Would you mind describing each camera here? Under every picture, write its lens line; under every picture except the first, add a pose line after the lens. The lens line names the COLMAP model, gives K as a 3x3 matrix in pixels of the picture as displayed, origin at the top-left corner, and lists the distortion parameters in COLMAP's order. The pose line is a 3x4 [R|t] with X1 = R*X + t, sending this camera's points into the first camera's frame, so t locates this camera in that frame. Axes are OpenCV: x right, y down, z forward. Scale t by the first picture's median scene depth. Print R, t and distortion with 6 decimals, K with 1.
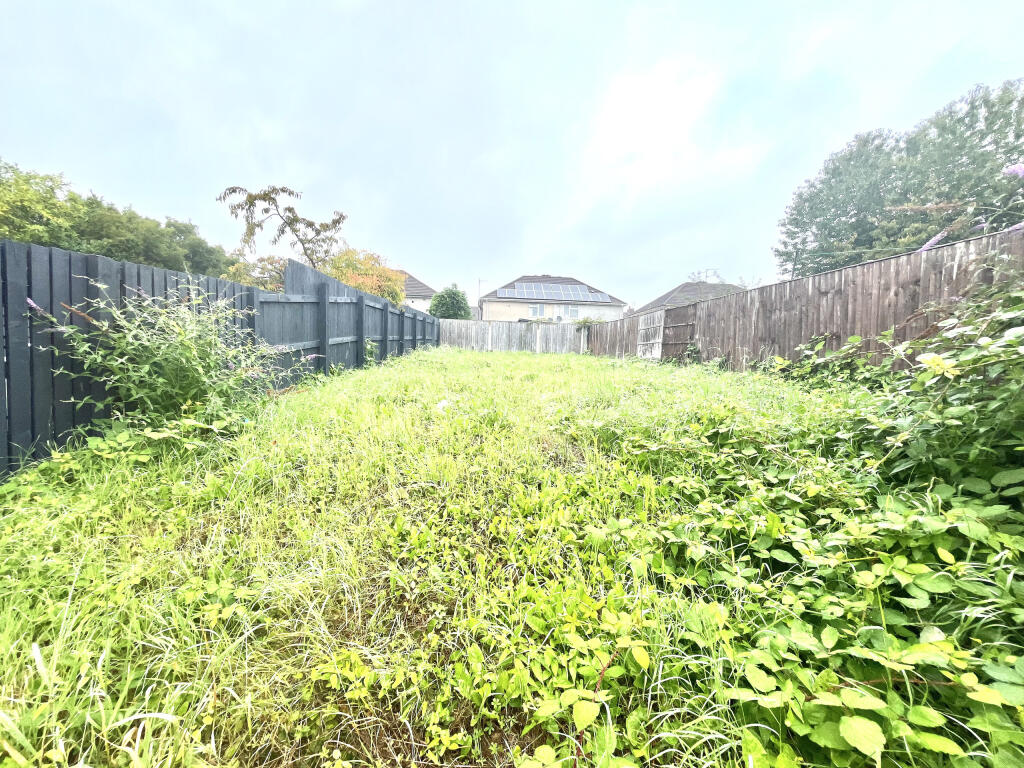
lens RADIAL K [[412.2, 0, 512.1], [0, 412.2, 378.3], [0, 0, 1]] dist [-0.000195, 0.000000]
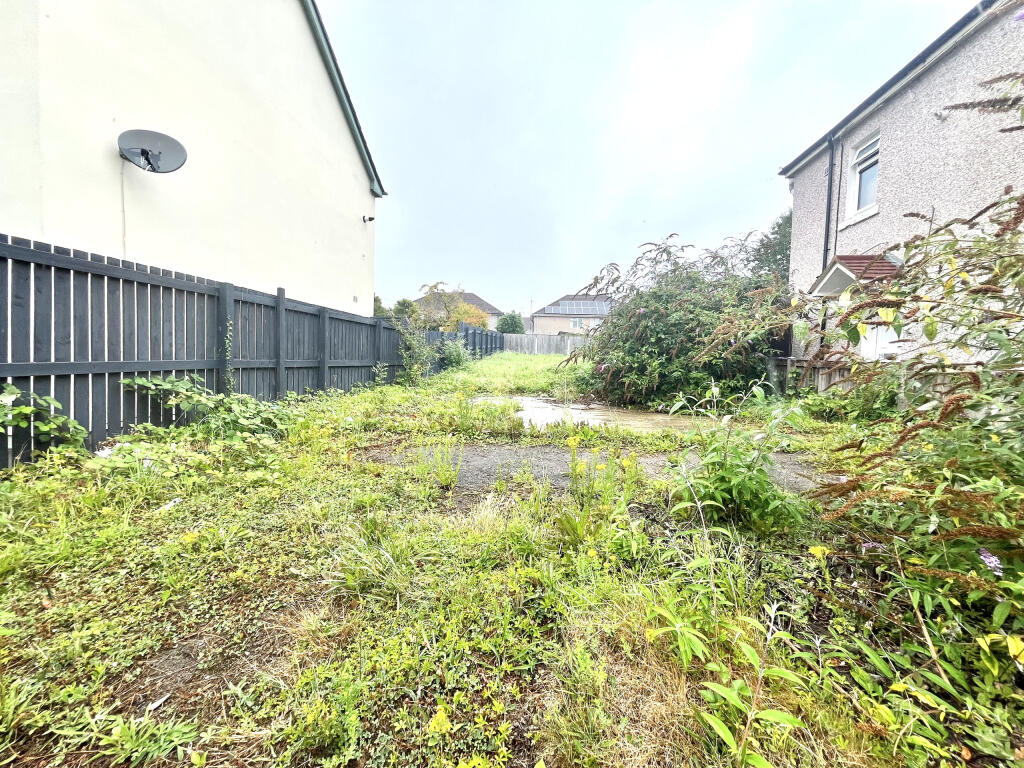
lens RADIAL K [[412.2, 0, 512.5], [0, 412.2, 381.7], [0, 0, 1]] dist [-0.000195, 0.000000]
pose [[0.991131, 0.007749, -0.132663, 0.055341], [-0.008352, 0.999957, -0.003987, 0.037478], [0.132627, 0.005060, 0.991153, -0.464179]]
